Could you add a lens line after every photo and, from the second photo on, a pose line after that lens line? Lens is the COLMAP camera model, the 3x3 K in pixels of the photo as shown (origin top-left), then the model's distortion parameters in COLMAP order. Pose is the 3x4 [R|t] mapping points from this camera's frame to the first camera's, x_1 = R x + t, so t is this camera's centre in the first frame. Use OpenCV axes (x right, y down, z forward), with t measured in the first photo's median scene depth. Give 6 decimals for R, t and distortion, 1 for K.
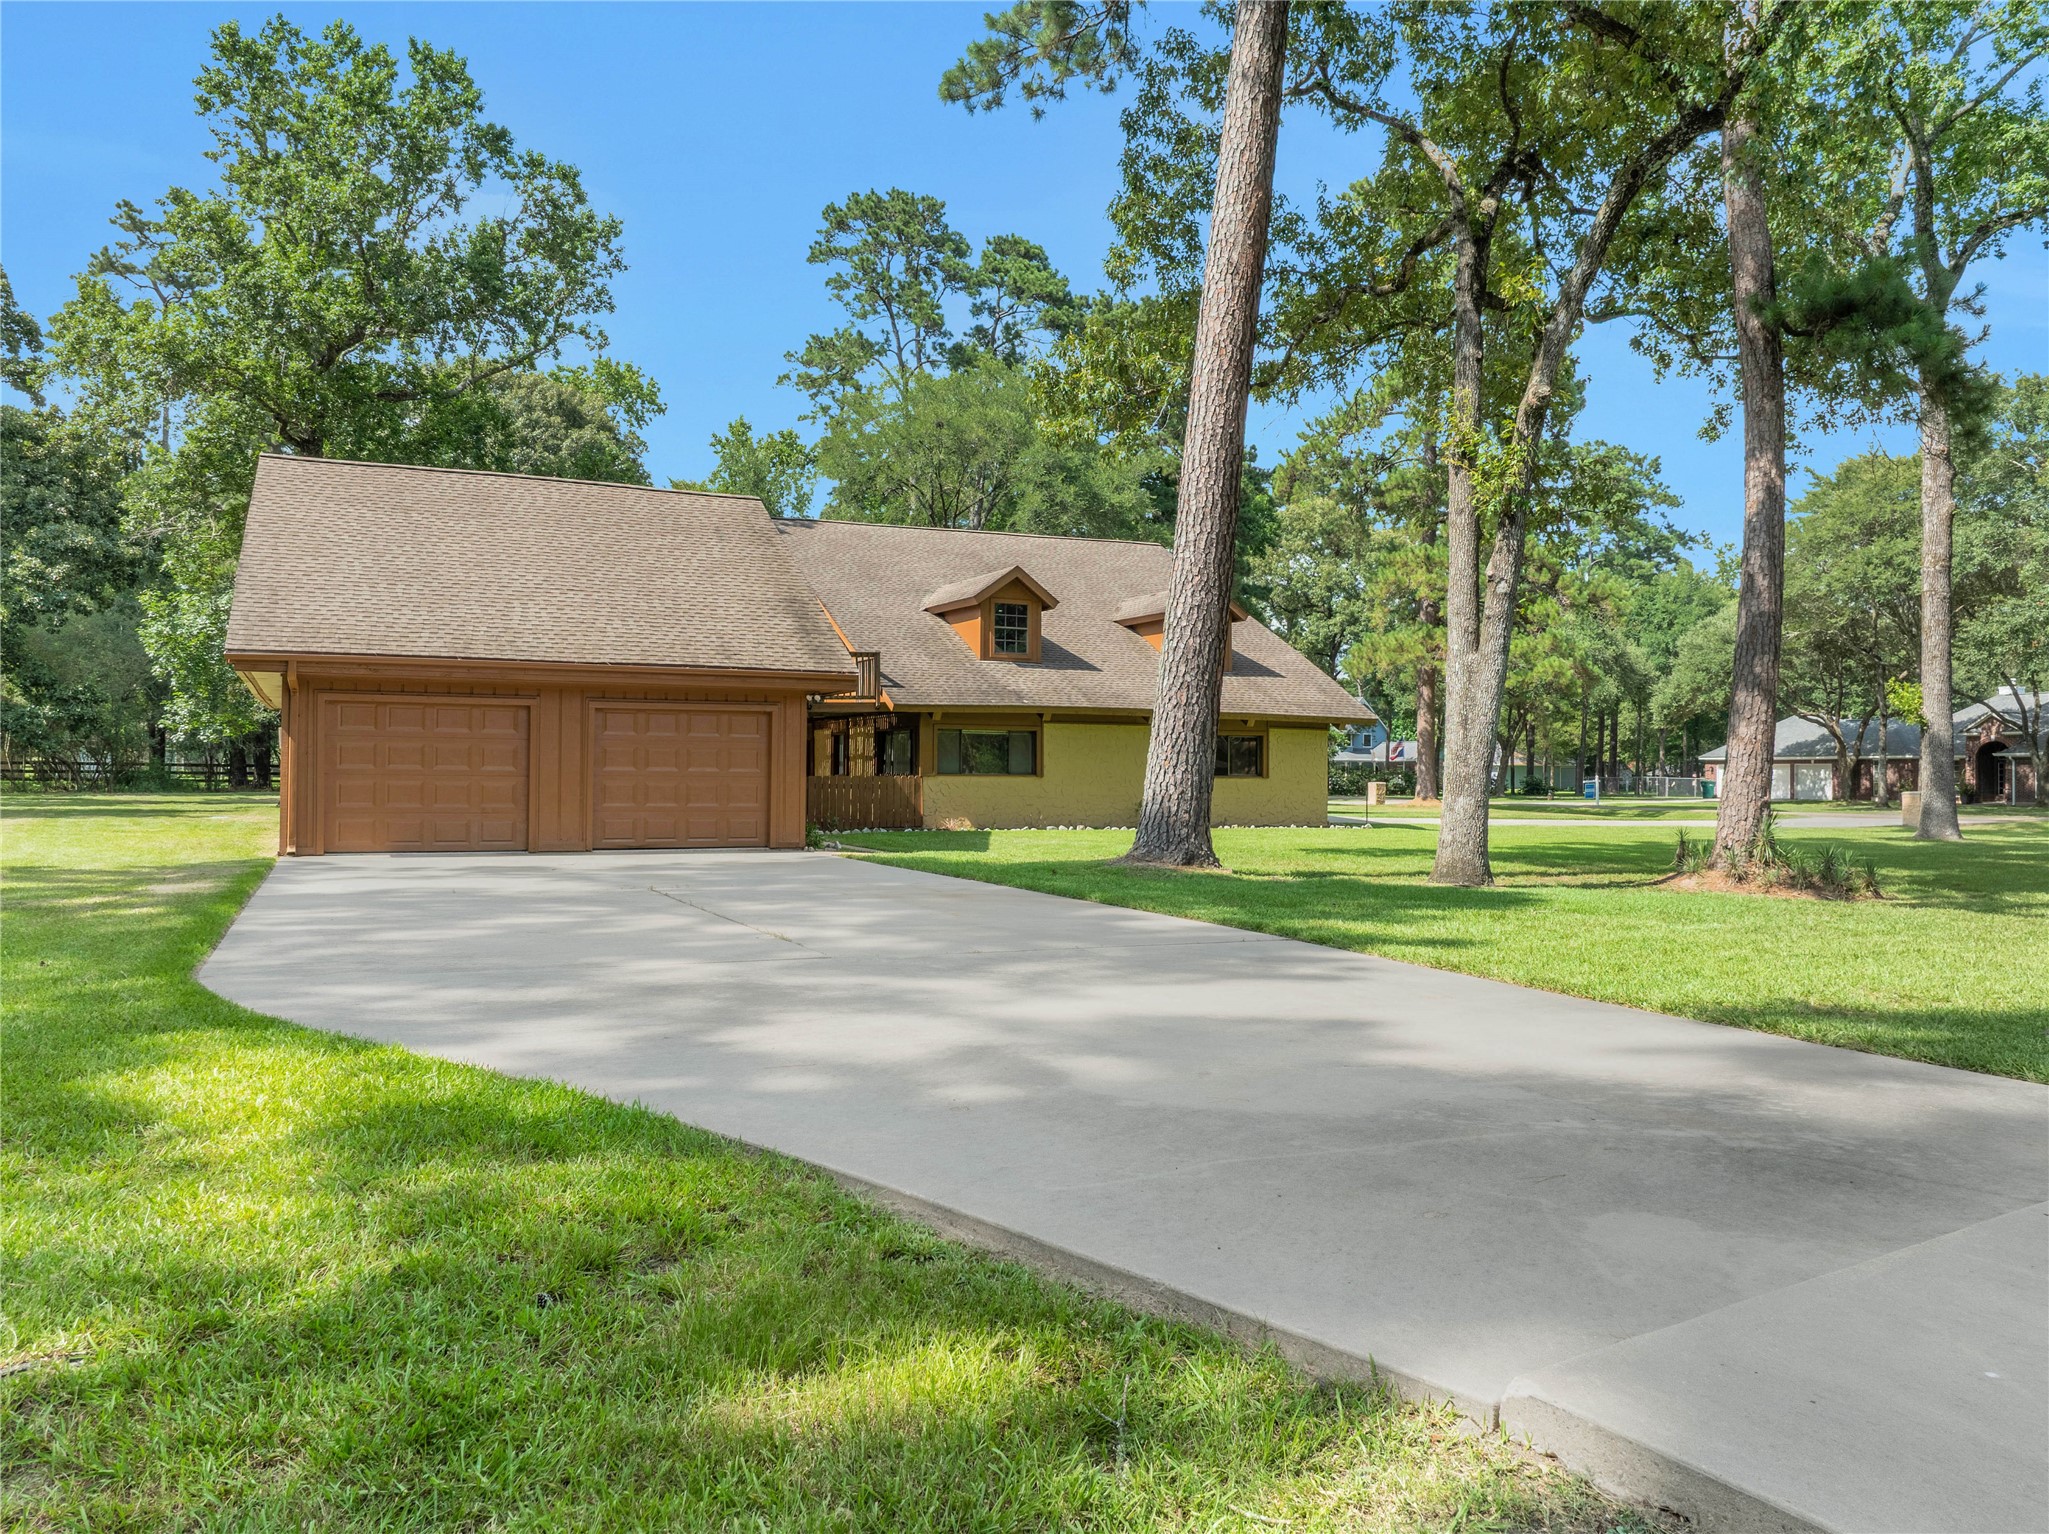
lens RADIAL K [[1444.6, 0, 1024.5], [0, 1444.6, 767.0], [0, 0, 1]] dist [-0.006920, -0.003654]
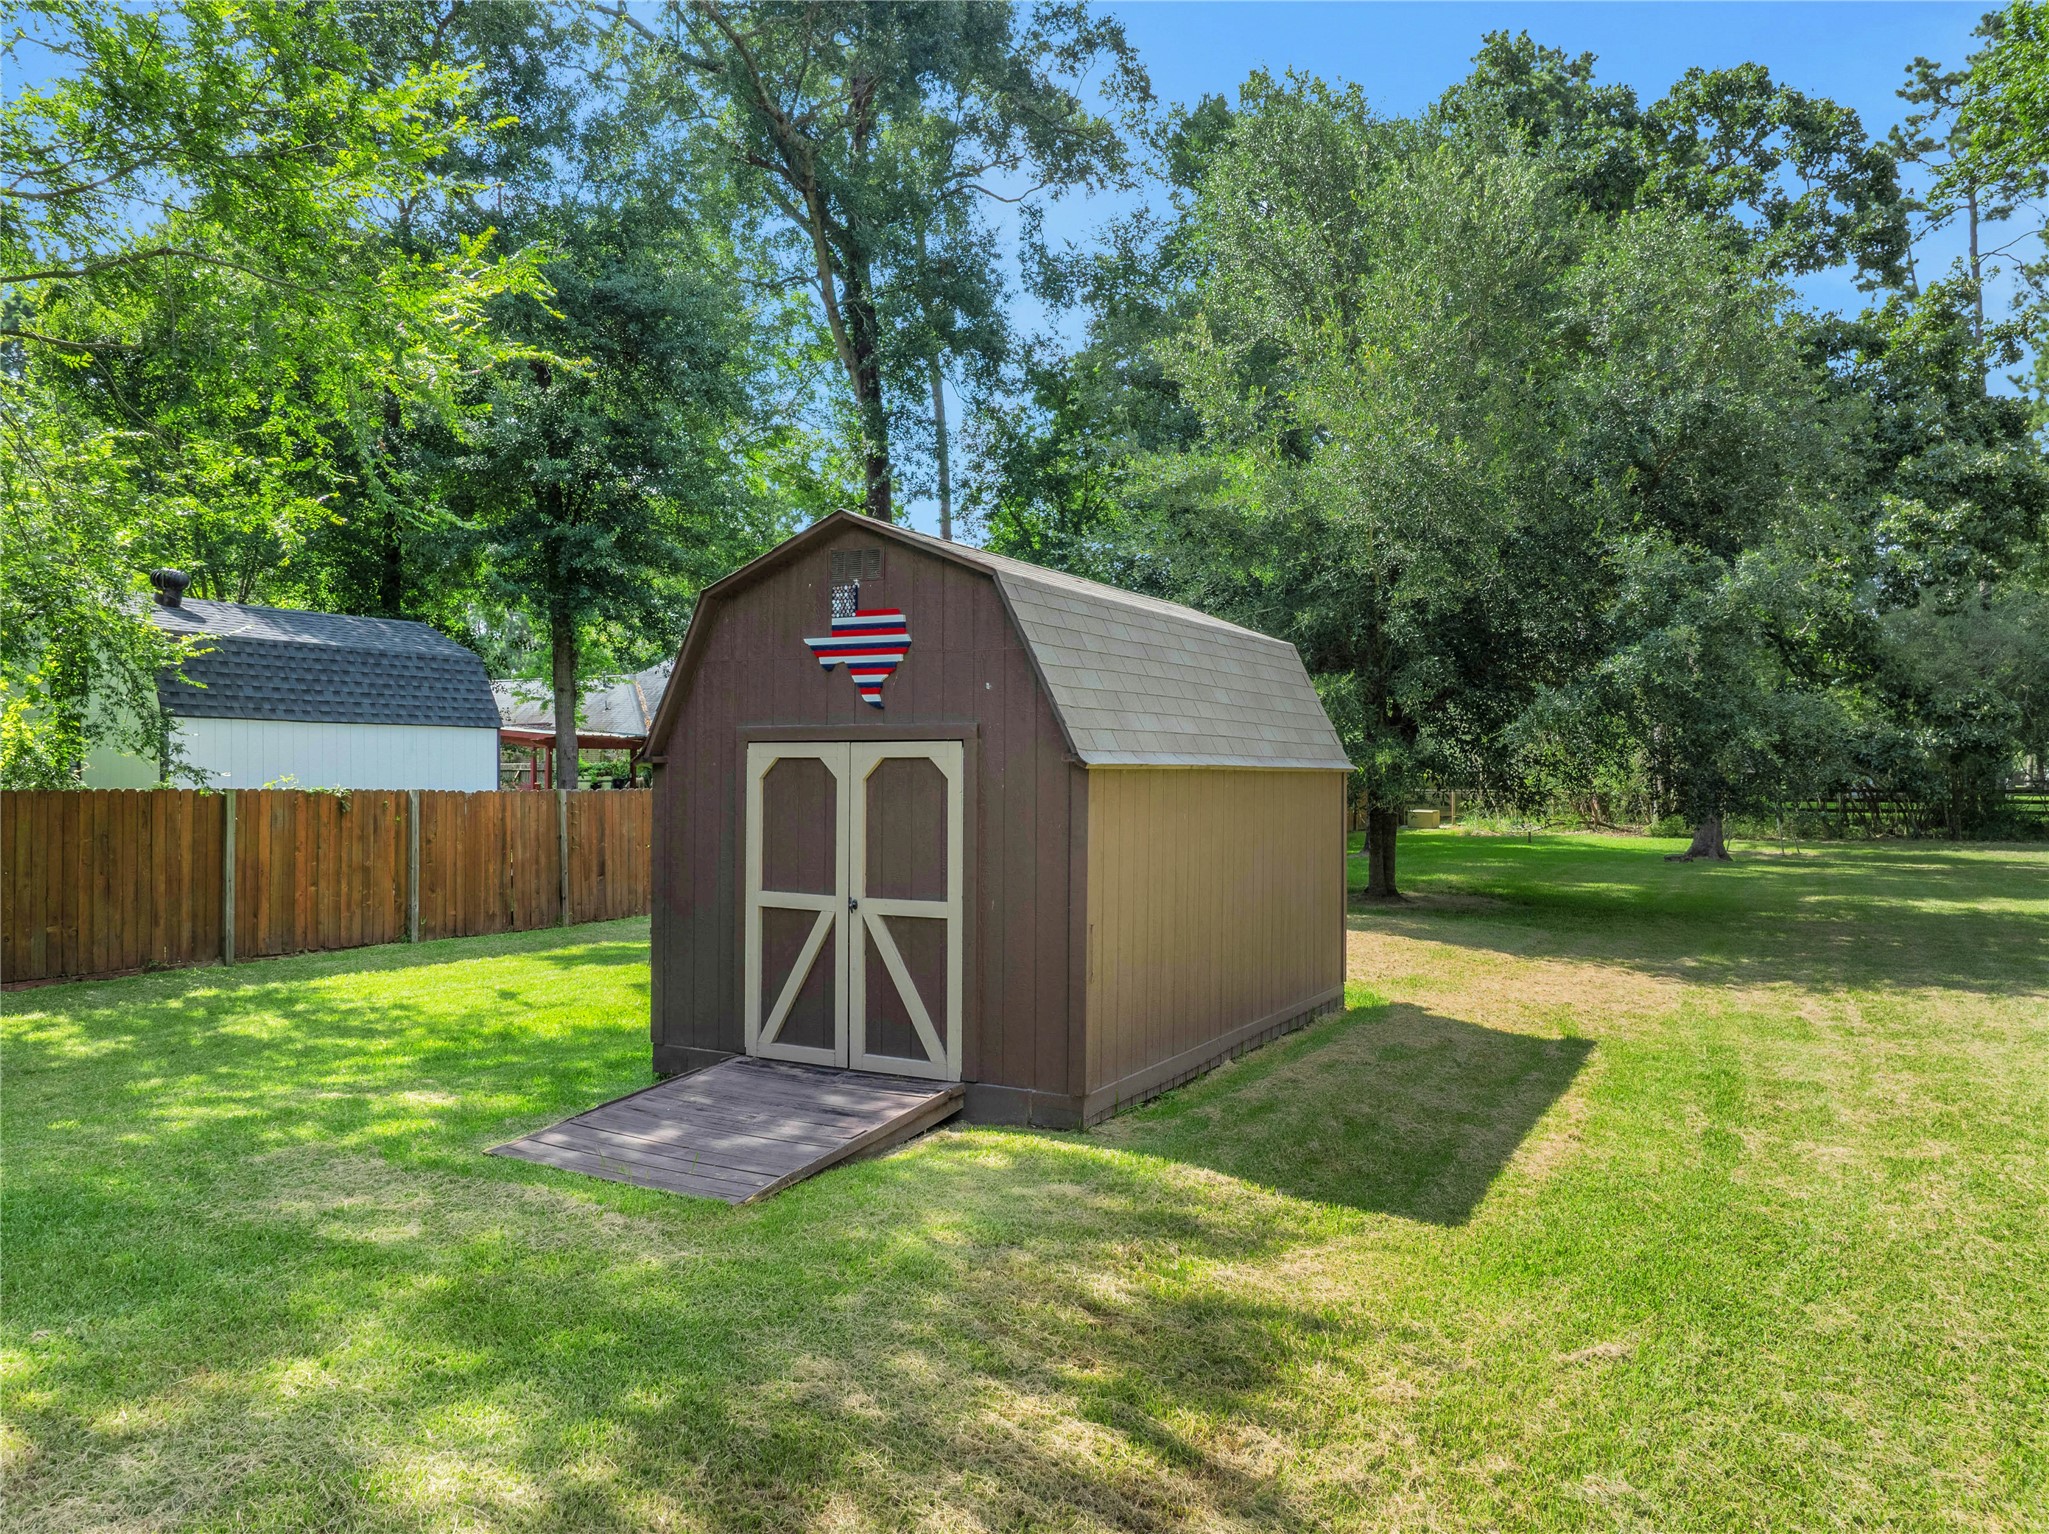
lens RADIAL K [[1444.6, 0, 1024.5], [0, 1444.6, 767.0], [0, 0, 1]] dist [-0.006920, -0.003654]
pose [[0.494452, -0.008503, -0.869163, -0.310220], [0.010414, 0.999938, -0.003857, -0.026446], [0.869143, -0.007144, 0.494510, 0.317253]]
